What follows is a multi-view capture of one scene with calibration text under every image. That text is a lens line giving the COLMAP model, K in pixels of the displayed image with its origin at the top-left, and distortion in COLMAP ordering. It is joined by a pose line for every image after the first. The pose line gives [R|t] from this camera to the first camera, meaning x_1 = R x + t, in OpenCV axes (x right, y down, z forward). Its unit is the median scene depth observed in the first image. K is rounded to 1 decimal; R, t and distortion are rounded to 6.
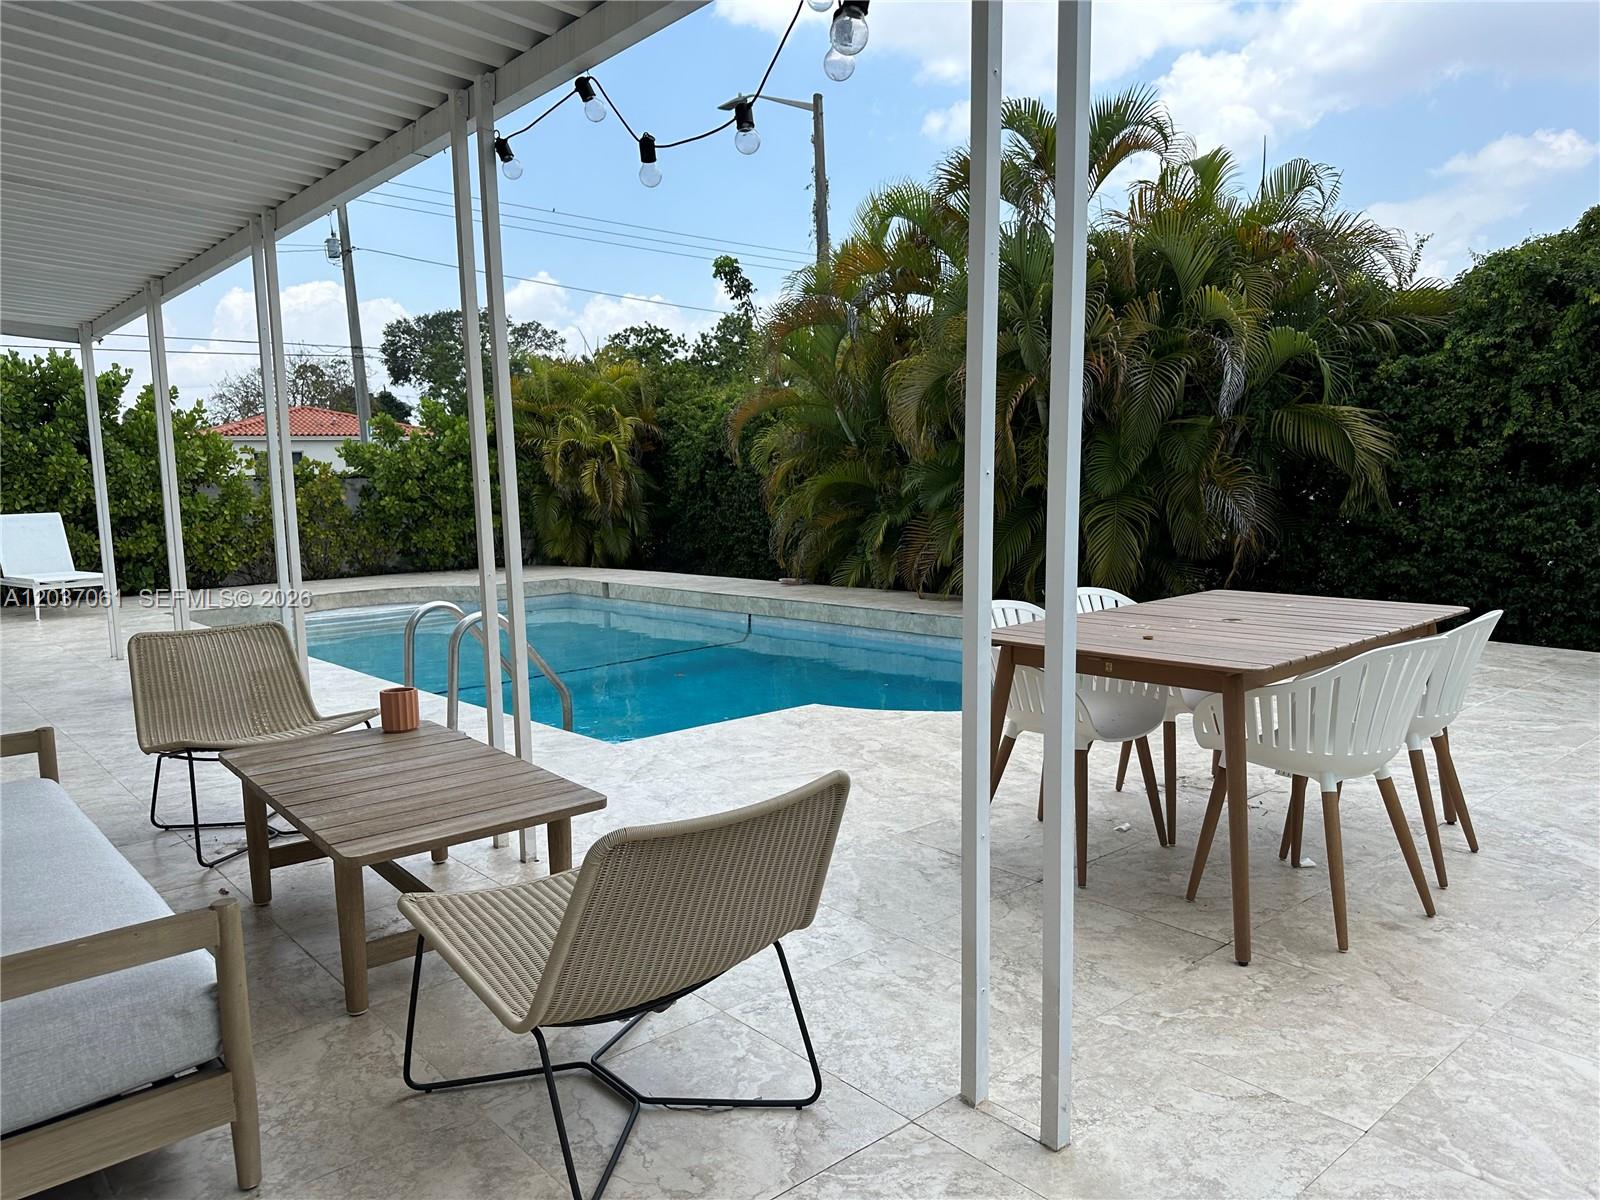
lens RADIAL K [[1132.3, 0, 797.0], [0, 1132.3, 602.0], [0, 0, 1]] dist [0.076130, -0.085704]
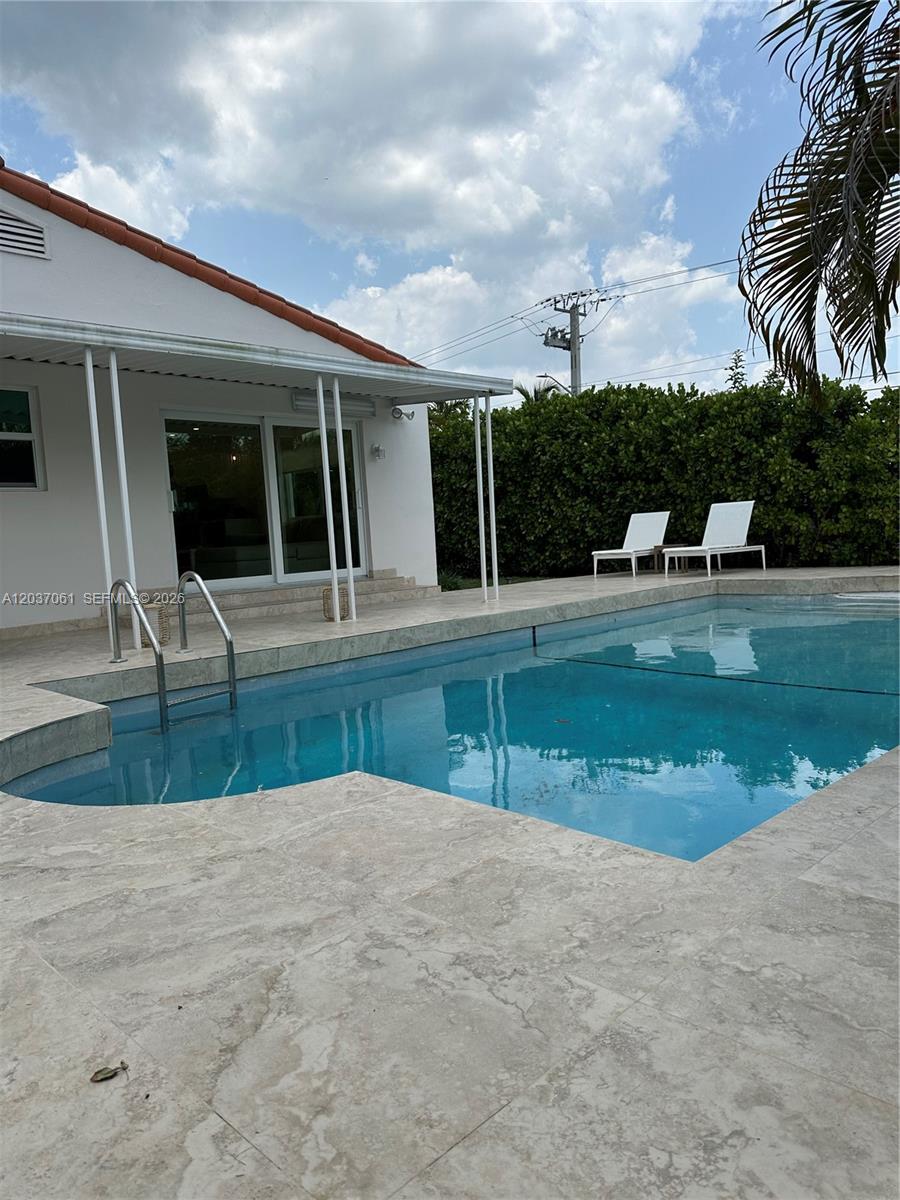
lens RADIAL K [[849.2, 0, 450.3], [0, 849.2, 603.8], [0, 0, 1]] dist [0.076130, -0.085704]
pose [[0.050498, 0.107087, -0.992966, 0.975671], [-0.056142, 0.992967, 0.104232, -0.116934], [0.997145, 0.050484, 0.056155, 1.623185]]
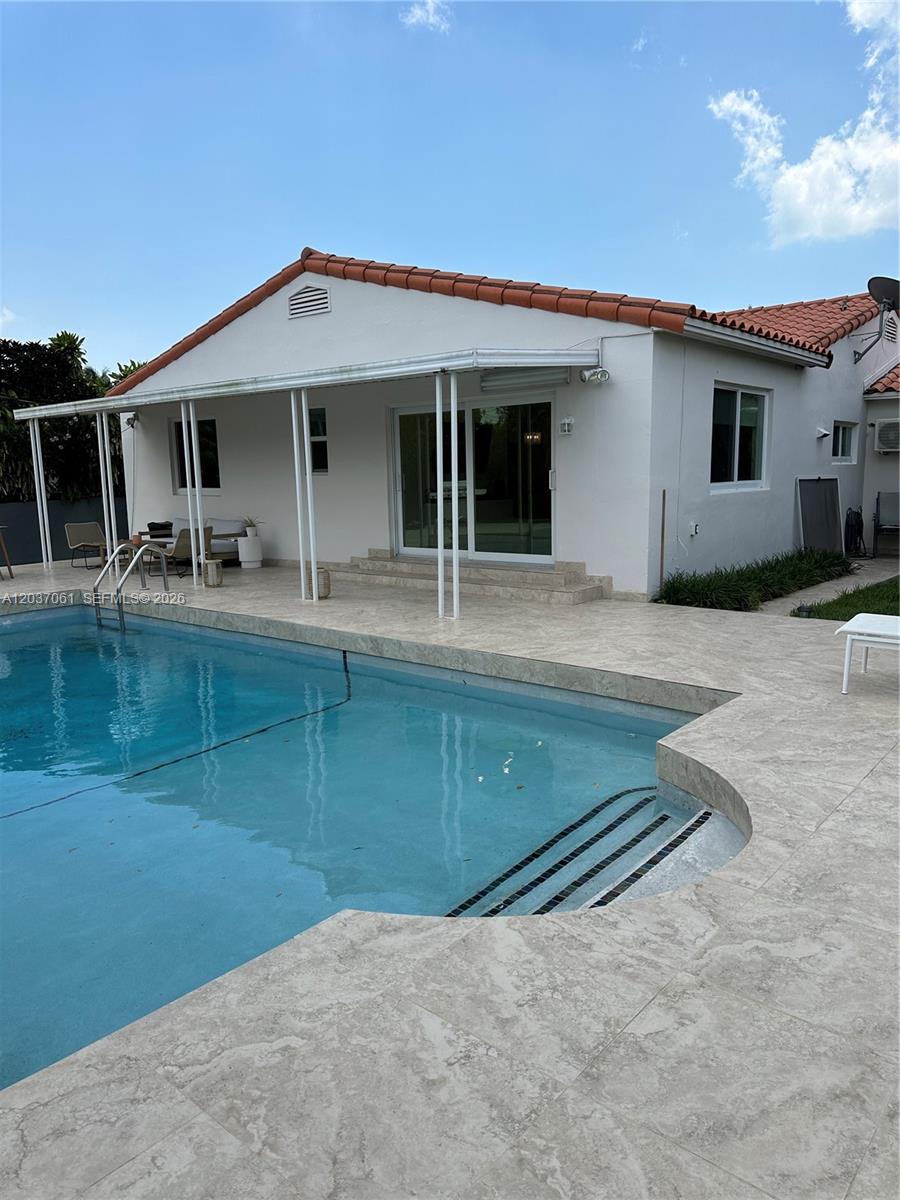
lens RADIAL K [[849.2, 0, 451.6], [0, 849.2, 591.9], [0, 0, 1]] dist [0.076130, -0.085704]
pose [[-0.987157, 0.070962, -0.143125, -0.853369], [0.031955, 0.965532, 0.258314, -0.432041], [0.156523, 0.250423, -0.955400, 3.557574]]
